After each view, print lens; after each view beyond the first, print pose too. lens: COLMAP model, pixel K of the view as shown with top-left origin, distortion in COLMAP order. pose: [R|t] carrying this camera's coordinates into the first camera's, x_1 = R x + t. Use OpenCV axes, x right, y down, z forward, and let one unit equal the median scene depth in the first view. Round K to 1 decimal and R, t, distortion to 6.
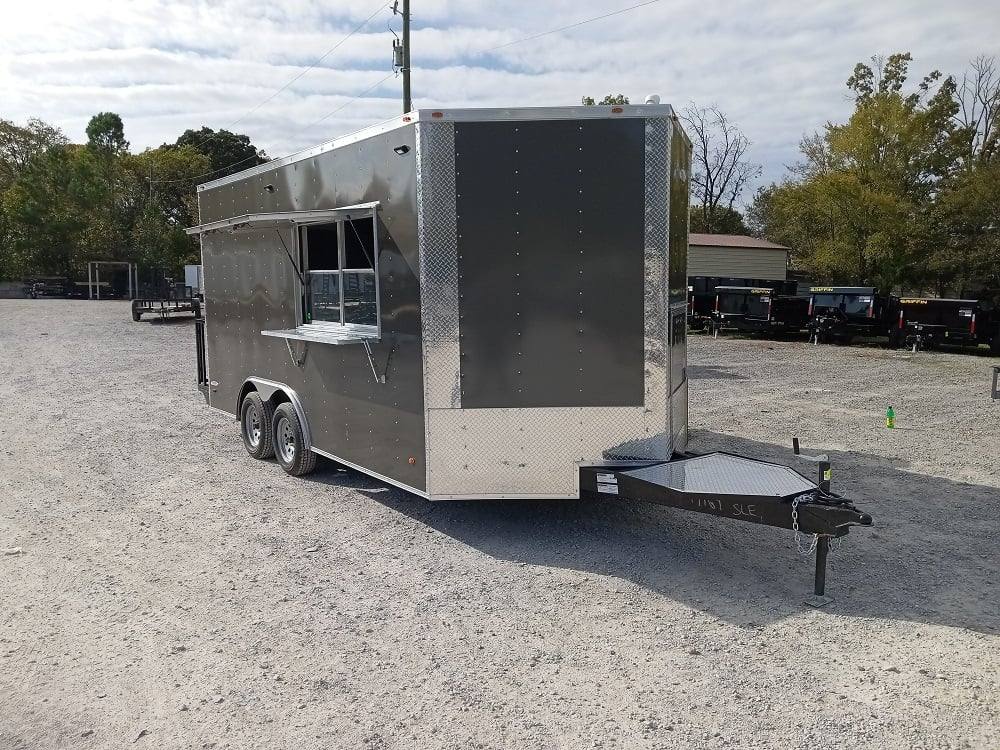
lens RADIAL K [[811.7, 0, 472.2], [0, 811.7, 361.5], [0, 0, 1]] dist [0.058506, -0.096387]
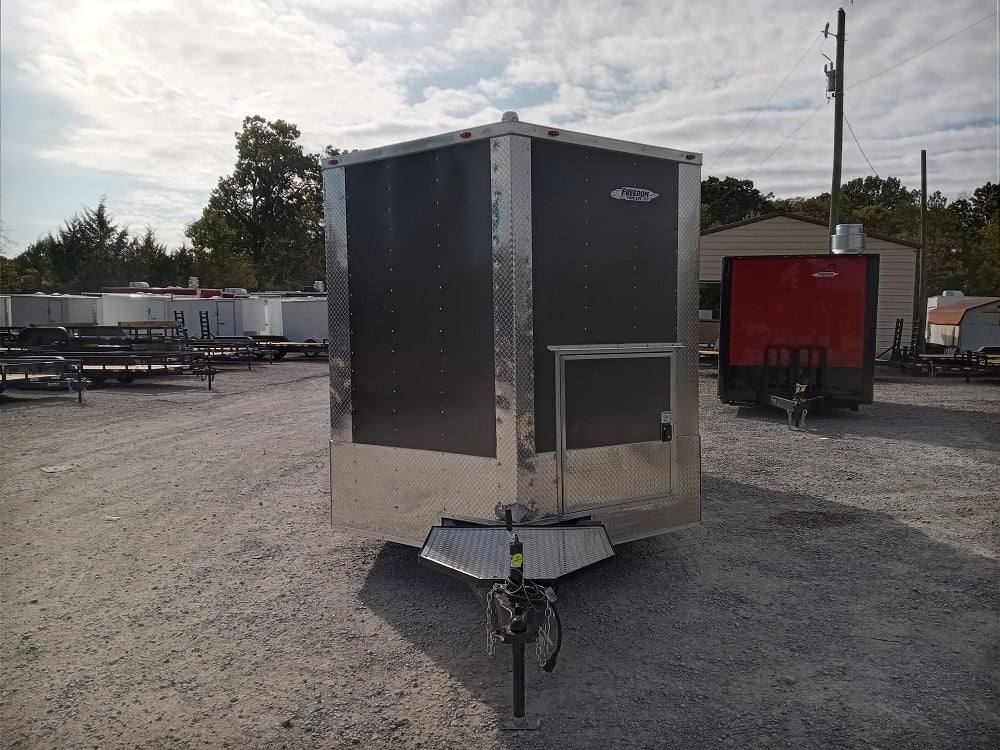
lens RADIAL K [[791.3, 0, 480.2], [0, 791.3, 364.4], [0, 0, 1]] dist [0.011875, -0.043736]
pose [[0.801321, 0.029032, -0.597530, 0.613663], [-0.056150, 0.998062, -0.026809, -0.019913], [0.595594, 0.055034, 0.801398, 0.258385]]
